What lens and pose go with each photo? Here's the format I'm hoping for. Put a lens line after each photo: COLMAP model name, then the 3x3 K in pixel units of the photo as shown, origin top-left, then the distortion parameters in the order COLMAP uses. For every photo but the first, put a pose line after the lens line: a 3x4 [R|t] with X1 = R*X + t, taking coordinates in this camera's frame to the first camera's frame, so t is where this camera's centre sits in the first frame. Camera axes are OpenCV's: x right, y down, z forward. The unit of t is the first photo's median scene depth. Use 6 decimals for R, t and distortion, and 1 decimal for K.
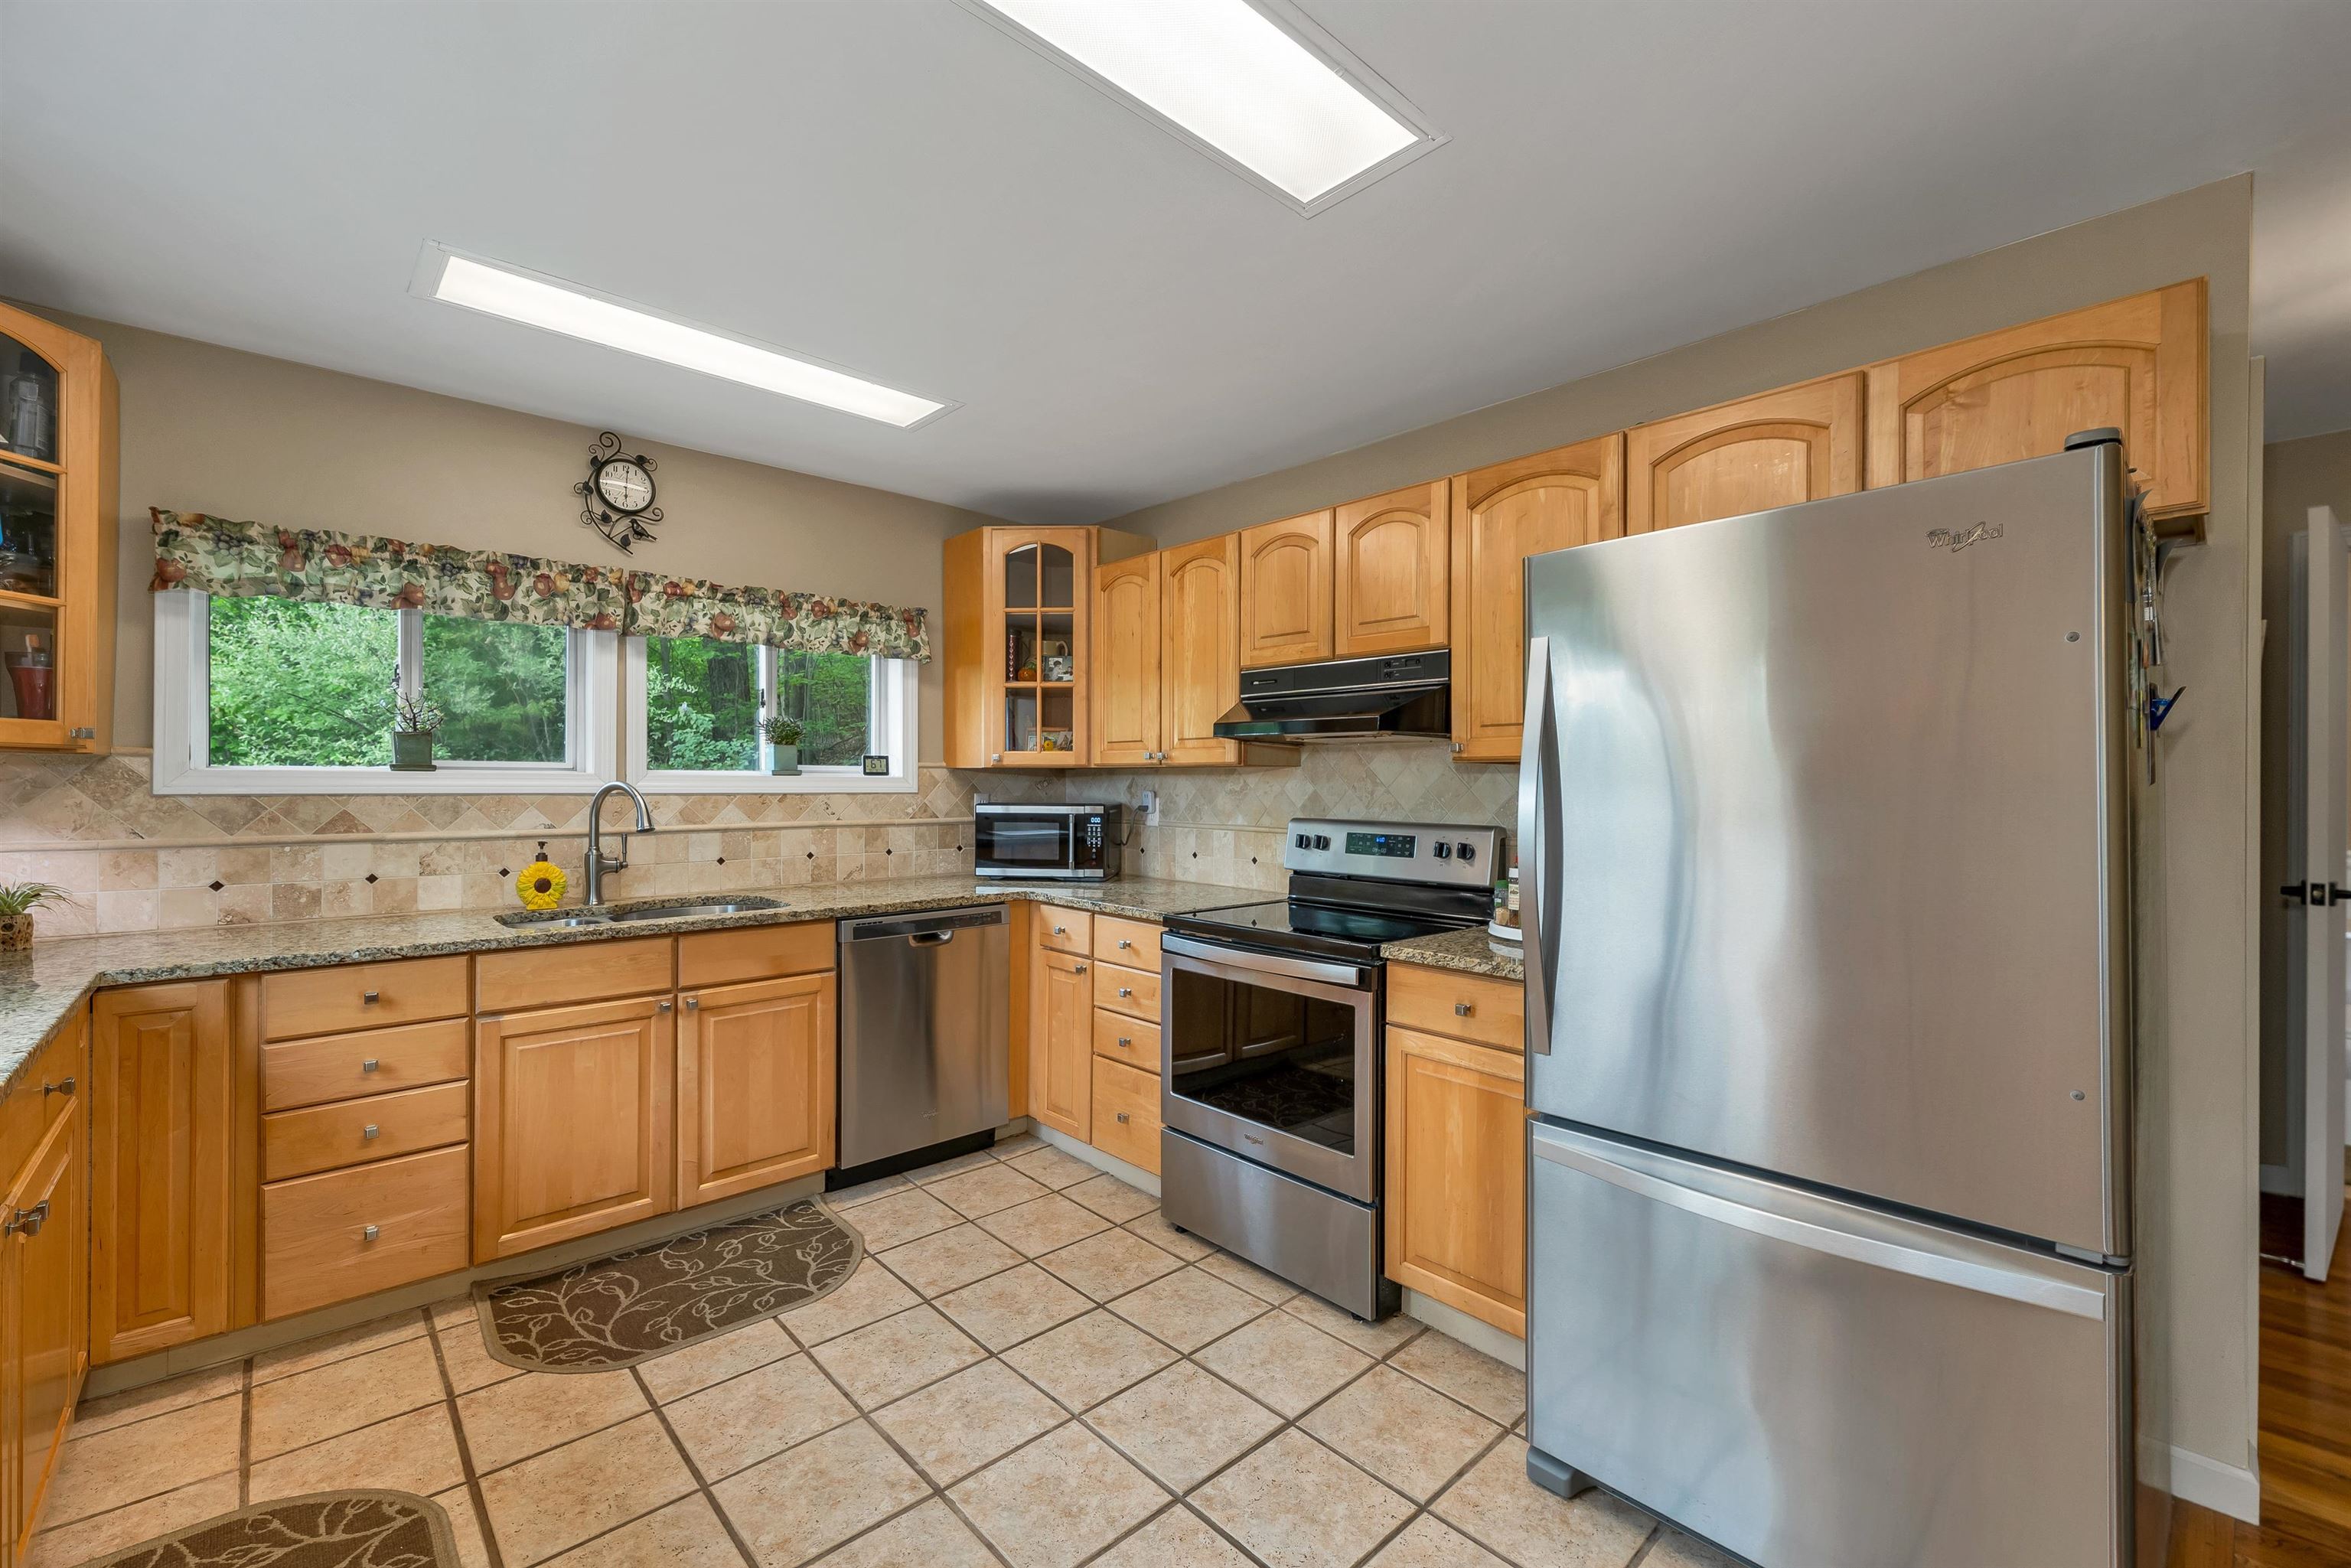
lens RADIAL K [[979.7, 0, 1178.3], [0, 979.7, 780.8], [0, 0, 1]] dist [0.001505, 0.000241]
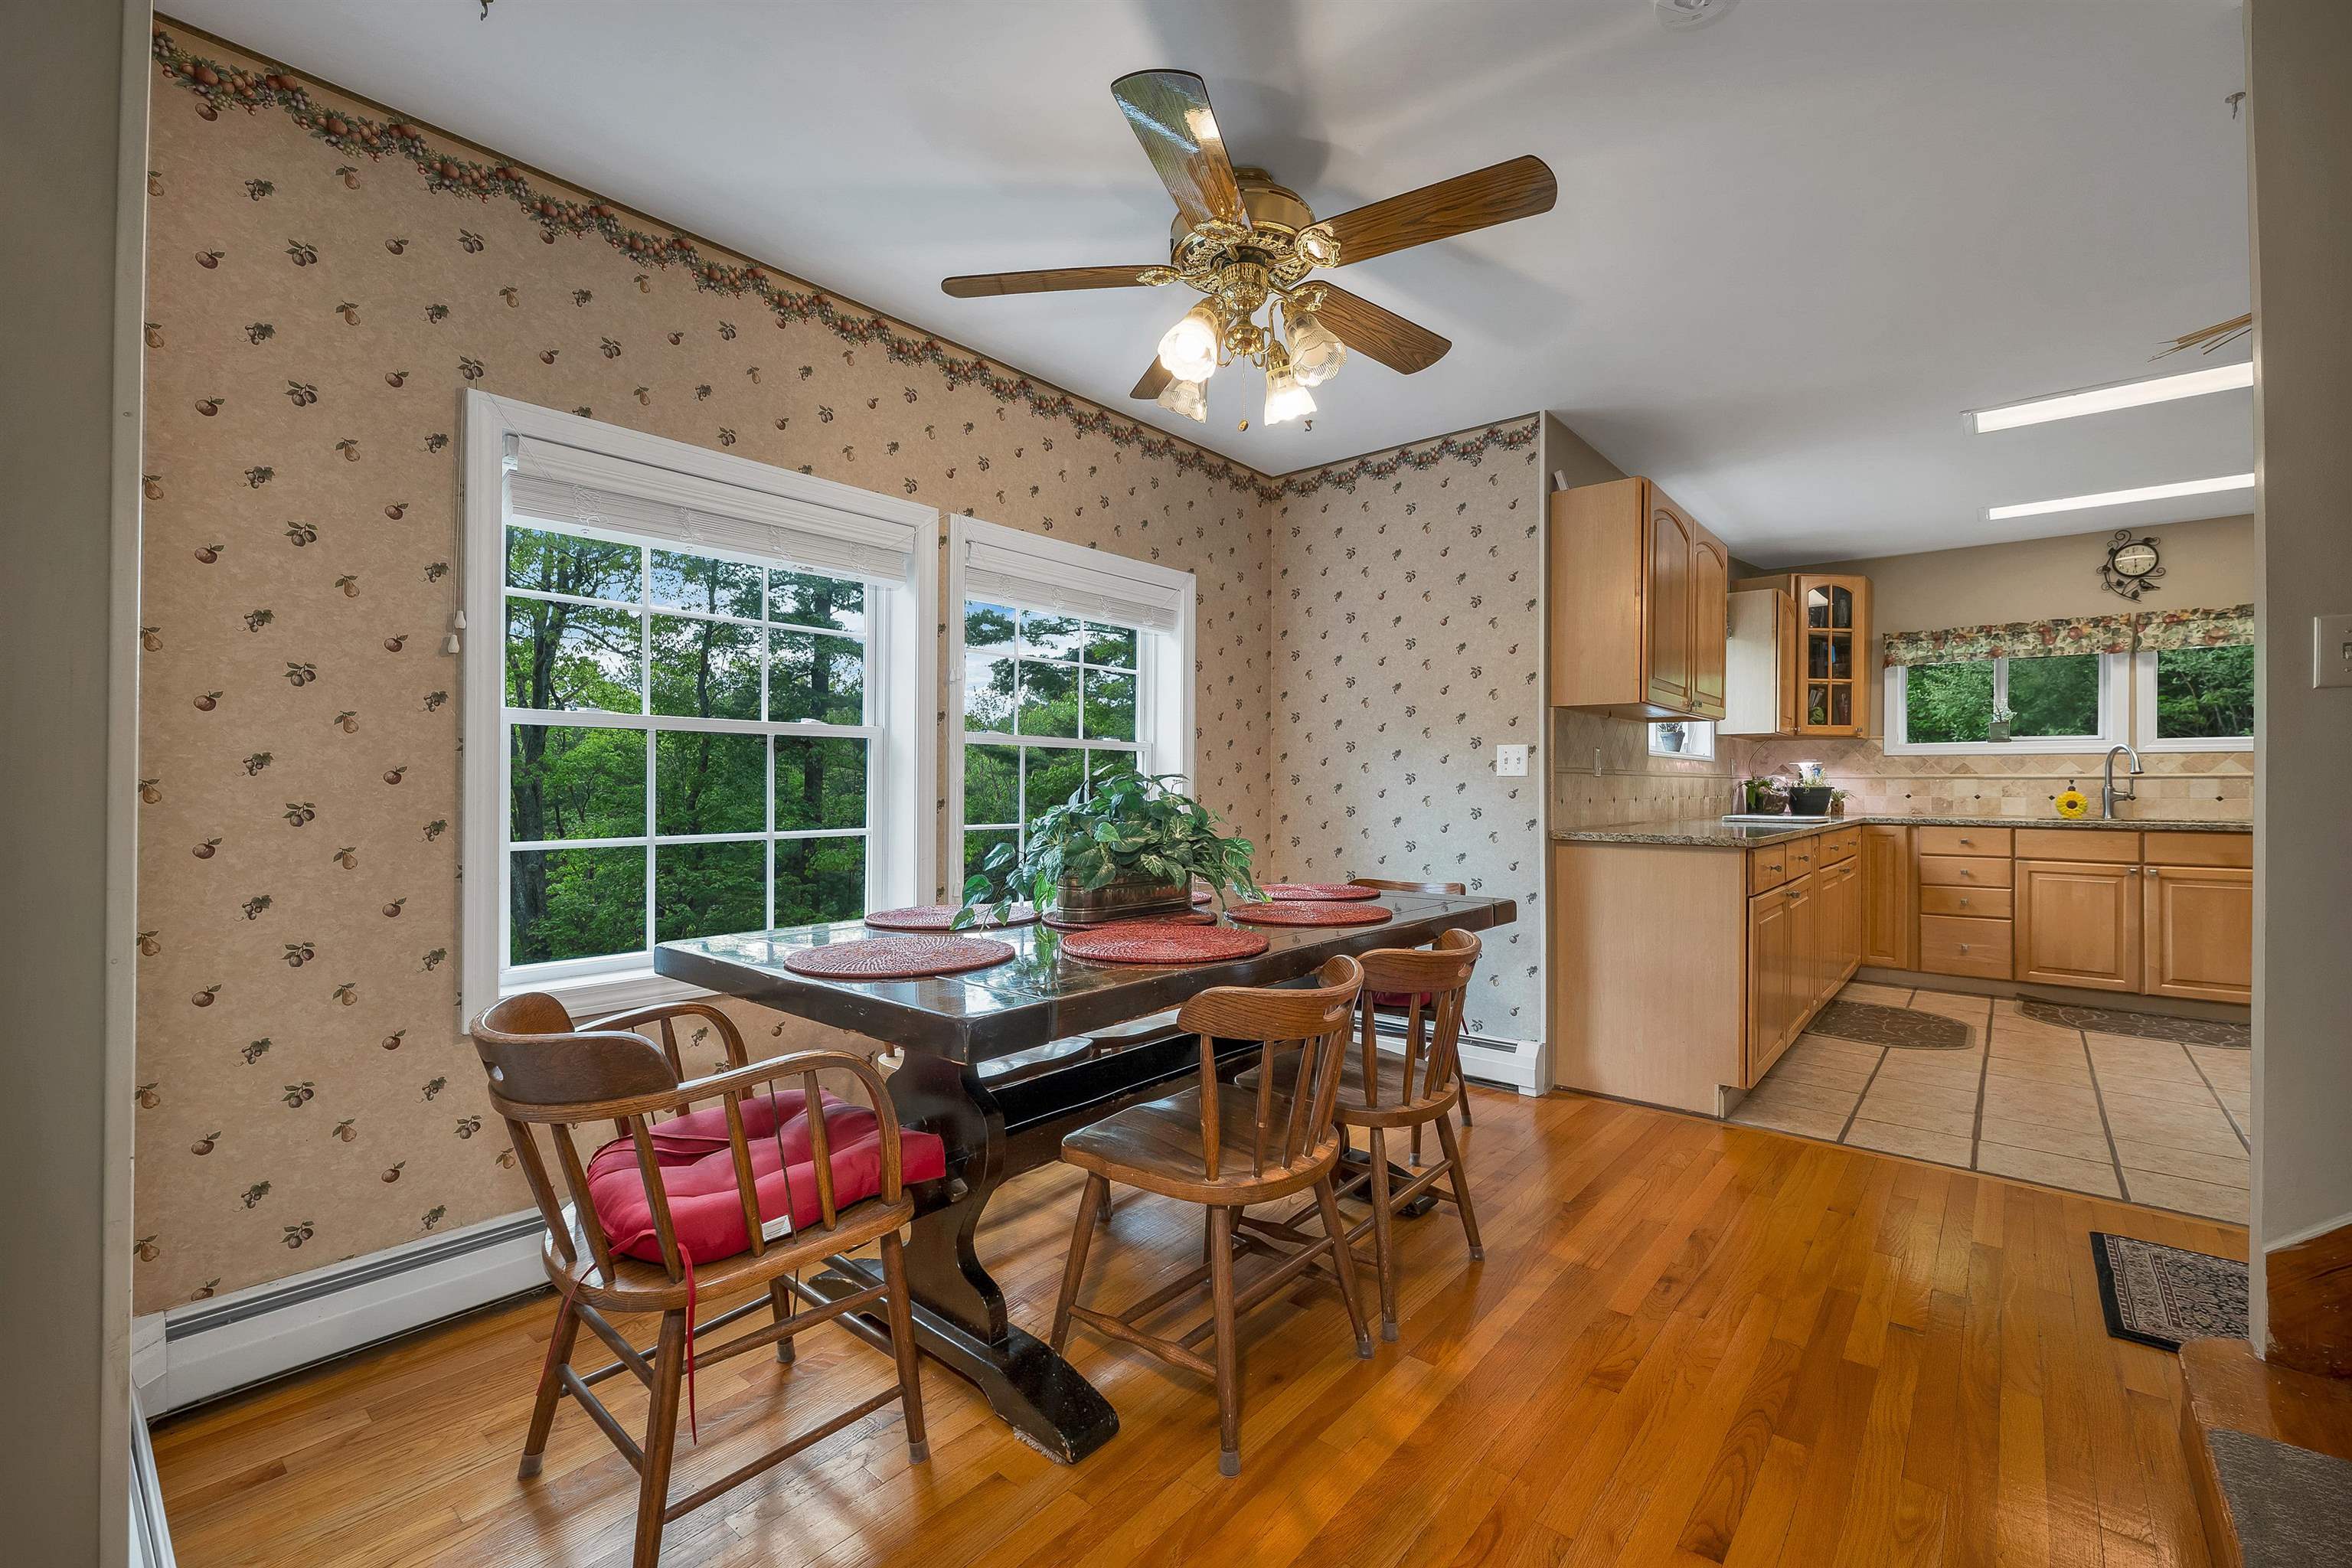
lens RADIAL K [[980.1, 0, 1178.8], [0, 980.1, 780.8], [0, 0, 1]] dist [0.001505, 0.000241]
pose [[0.116617, -0.005535, -0.993162, 0.880870], [-0.001335, 0.999983, -0.005730, 0.073501], [0.993176, 0.001994, 0.116608, -0.767558]]
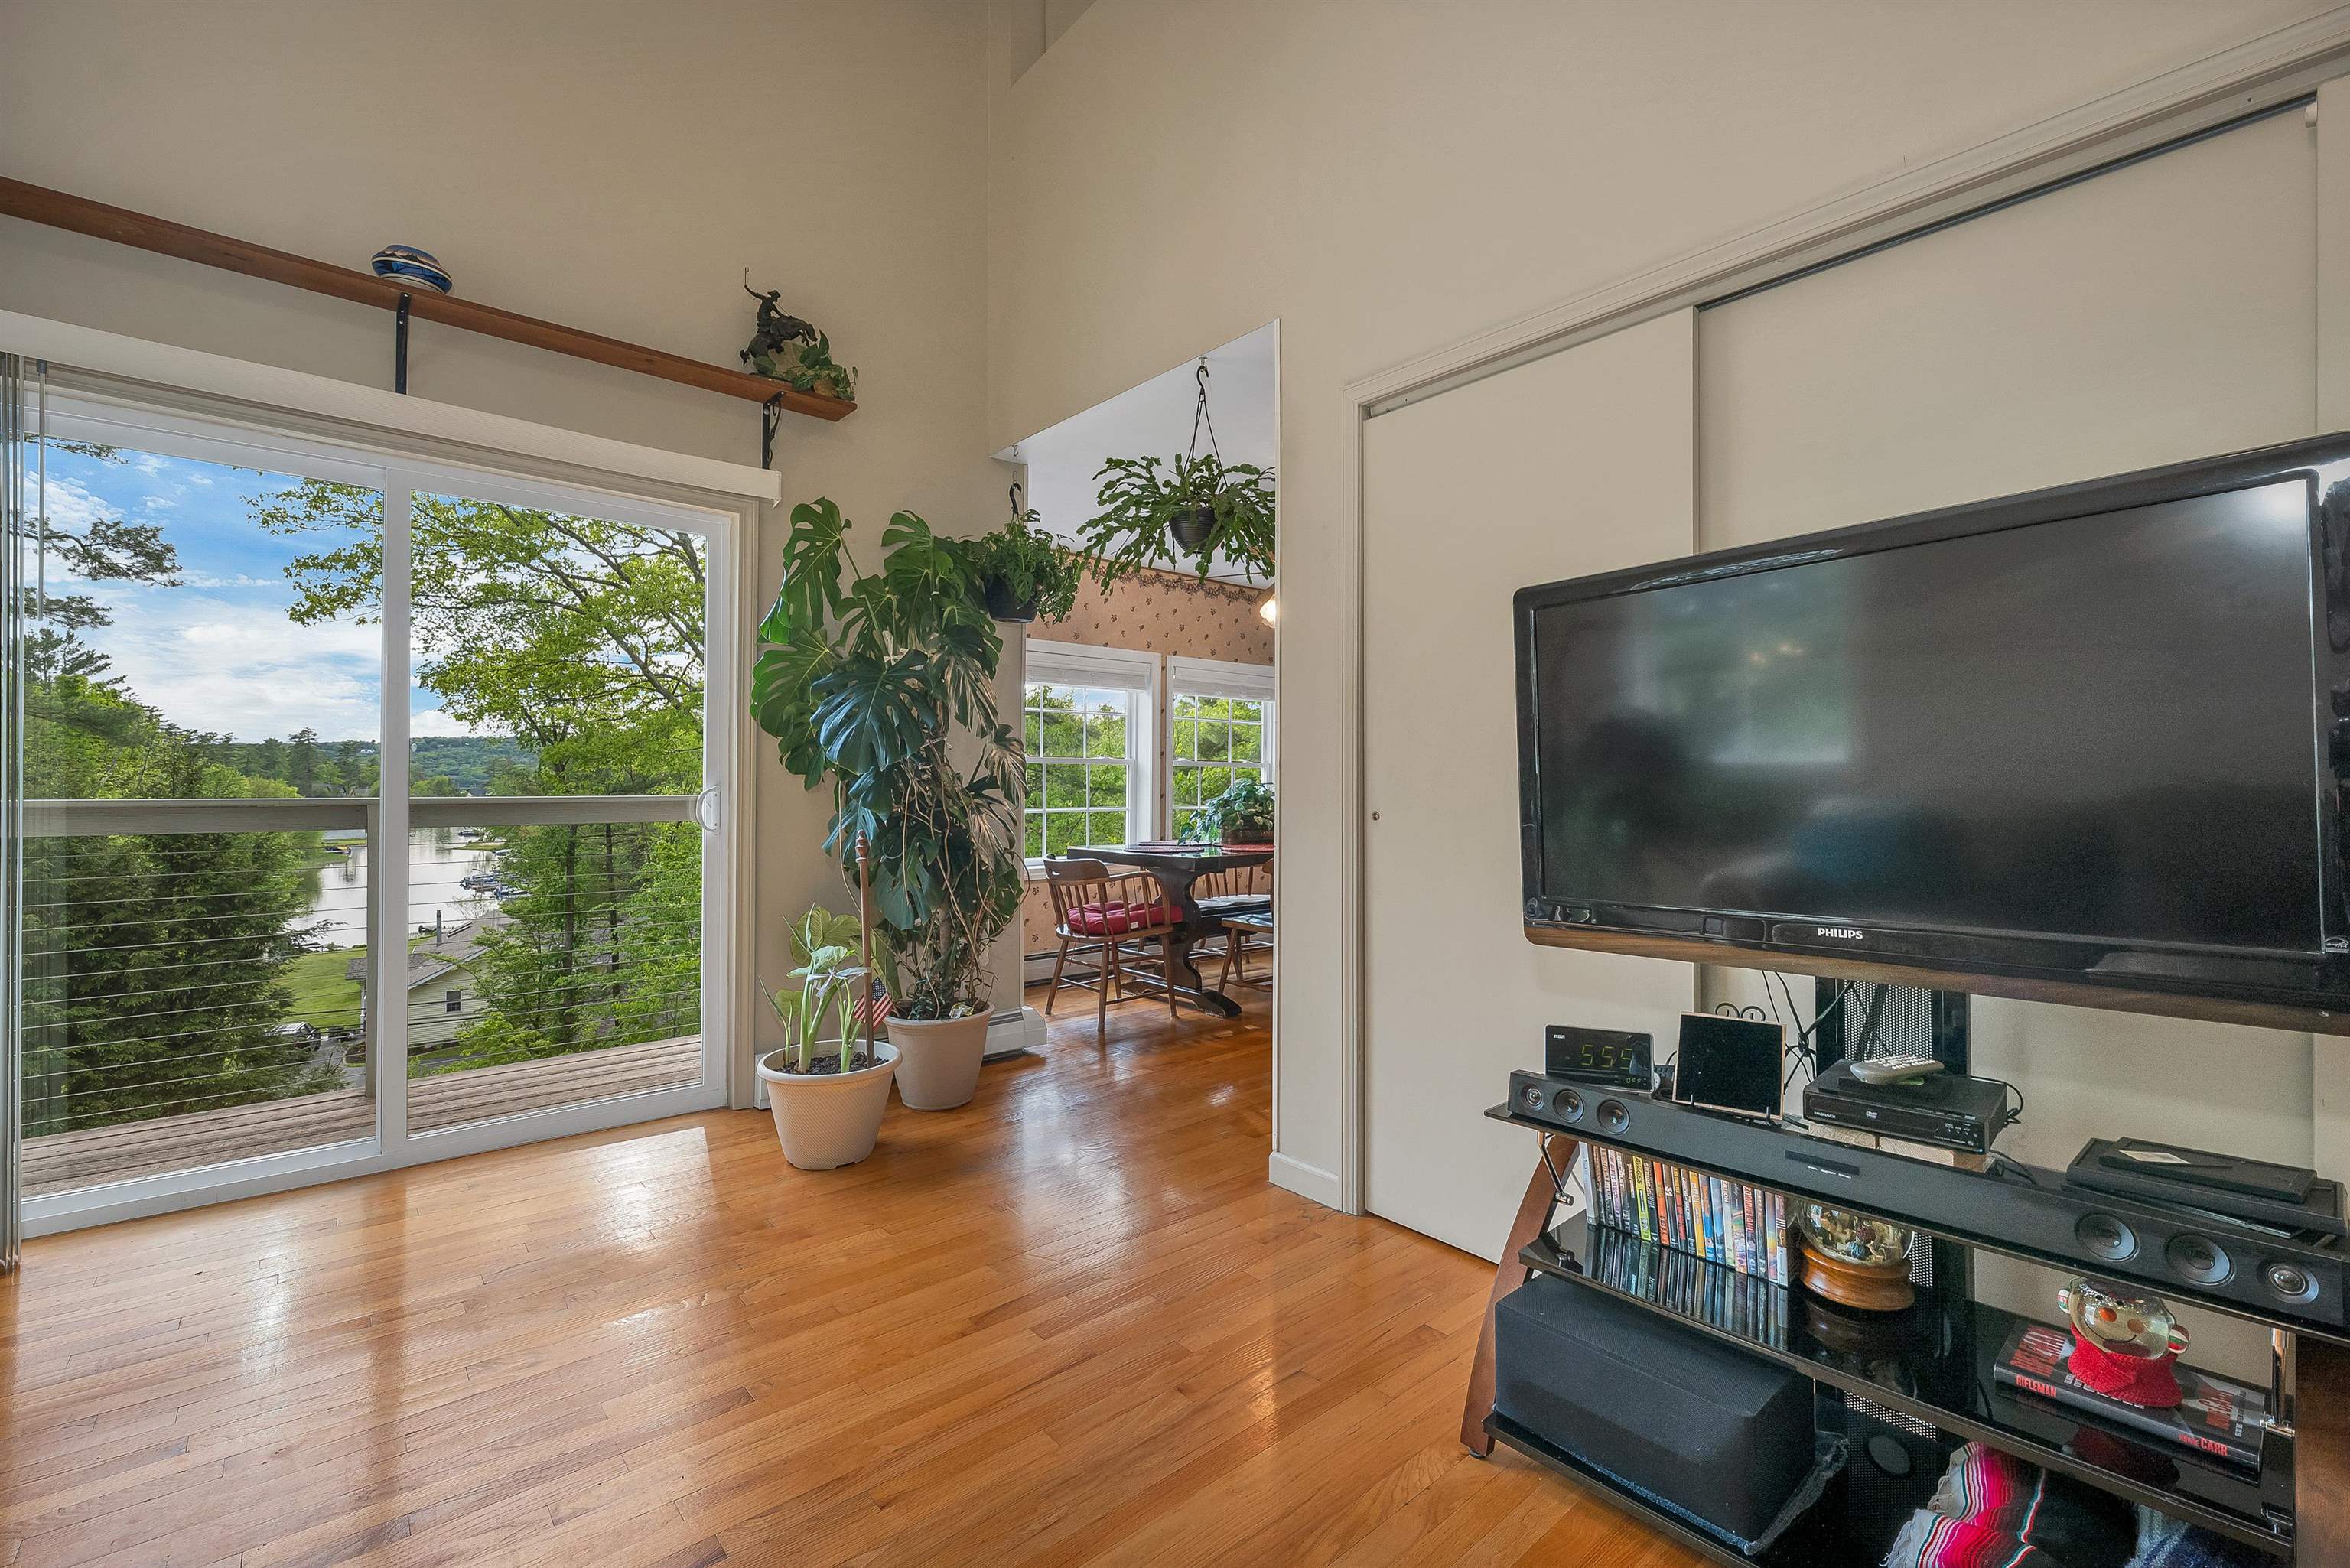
lens RADIAL K [[994.8, 0, 1190.1], [0, 994.8, 787.6], [0, 0, 1]] dist [0.002213, 0.000166]
pose [[-0.023732, 0.001112, -0.999718, 1.906493], [-0.003189, 0.999994, 0.001188, 0.071167], [0.999713, 0.003217, -0.023728, -0.782407]]
